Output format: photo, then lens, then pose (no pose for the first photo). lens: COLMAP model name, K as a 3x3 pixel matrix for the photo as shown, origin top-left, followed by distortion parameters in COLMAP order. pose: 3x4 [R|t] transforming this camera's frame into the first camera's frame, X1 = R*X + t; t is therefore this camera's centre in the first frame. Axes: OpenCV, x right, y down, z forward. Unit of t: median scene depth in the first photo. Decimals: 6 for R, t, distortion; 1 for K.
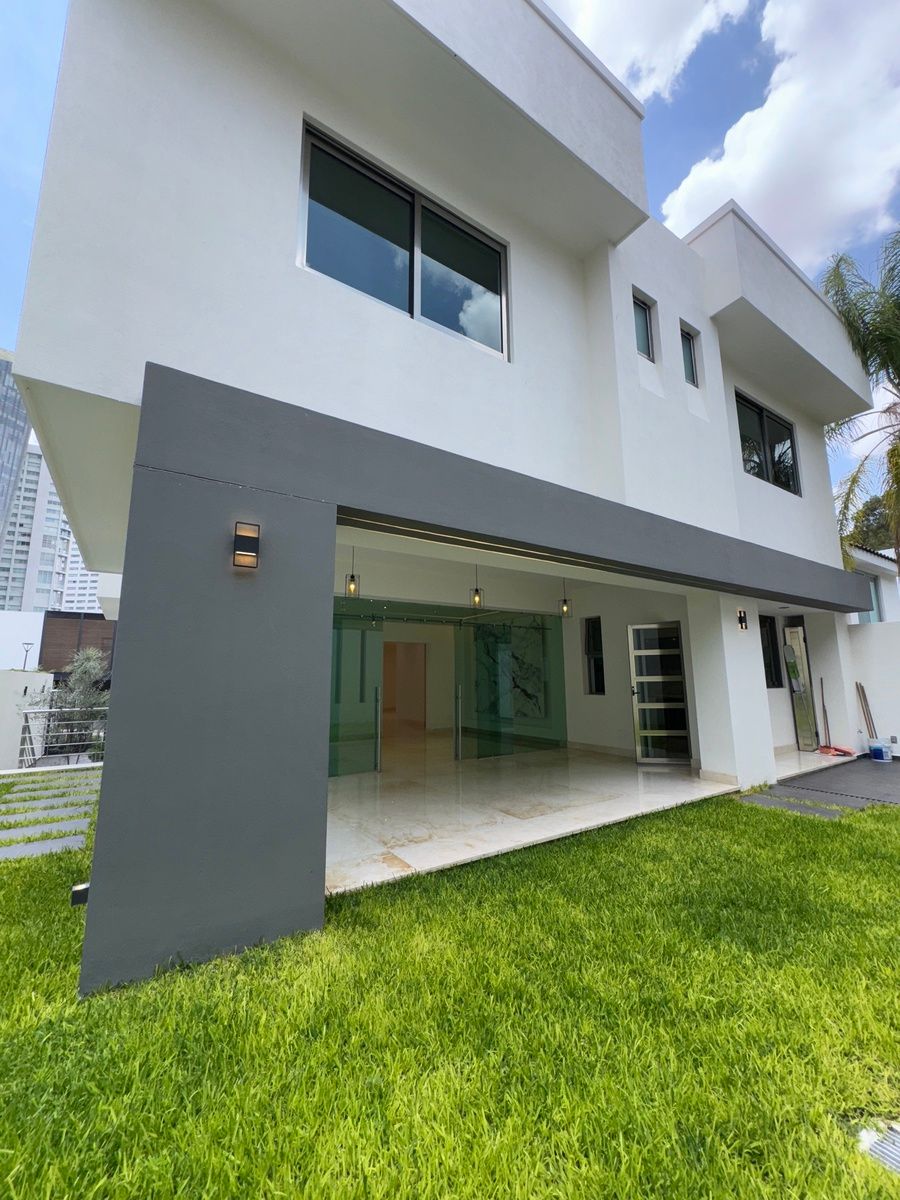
lens RADIAL K [[482.2, 0, 450.0], [0, 482.2, 600.0], [0, 0, 1]] dist [-0.001261, 0.000096]
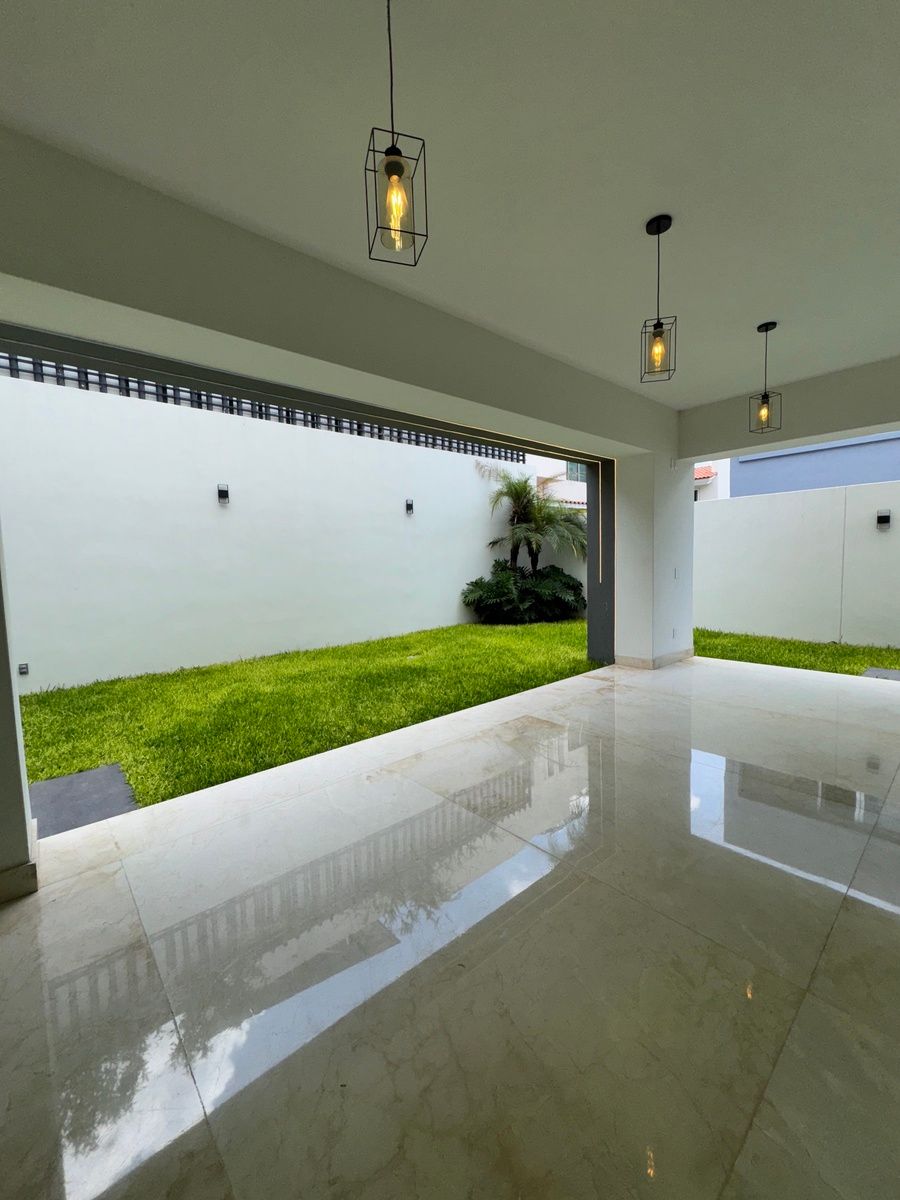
lens RADIAL K [[482.2, 0, 450.0], [0, 482.2, 600.0], [0, 0, 1]] dist [-0.001261, 0.000096]
pose [[-0.990854, 0.042990, -0.127905, 0.390913], [0.053345, 0.995473, -0.078666, 0.308211], [0.123944, -0.084770, -0.988662, 1.860259]]
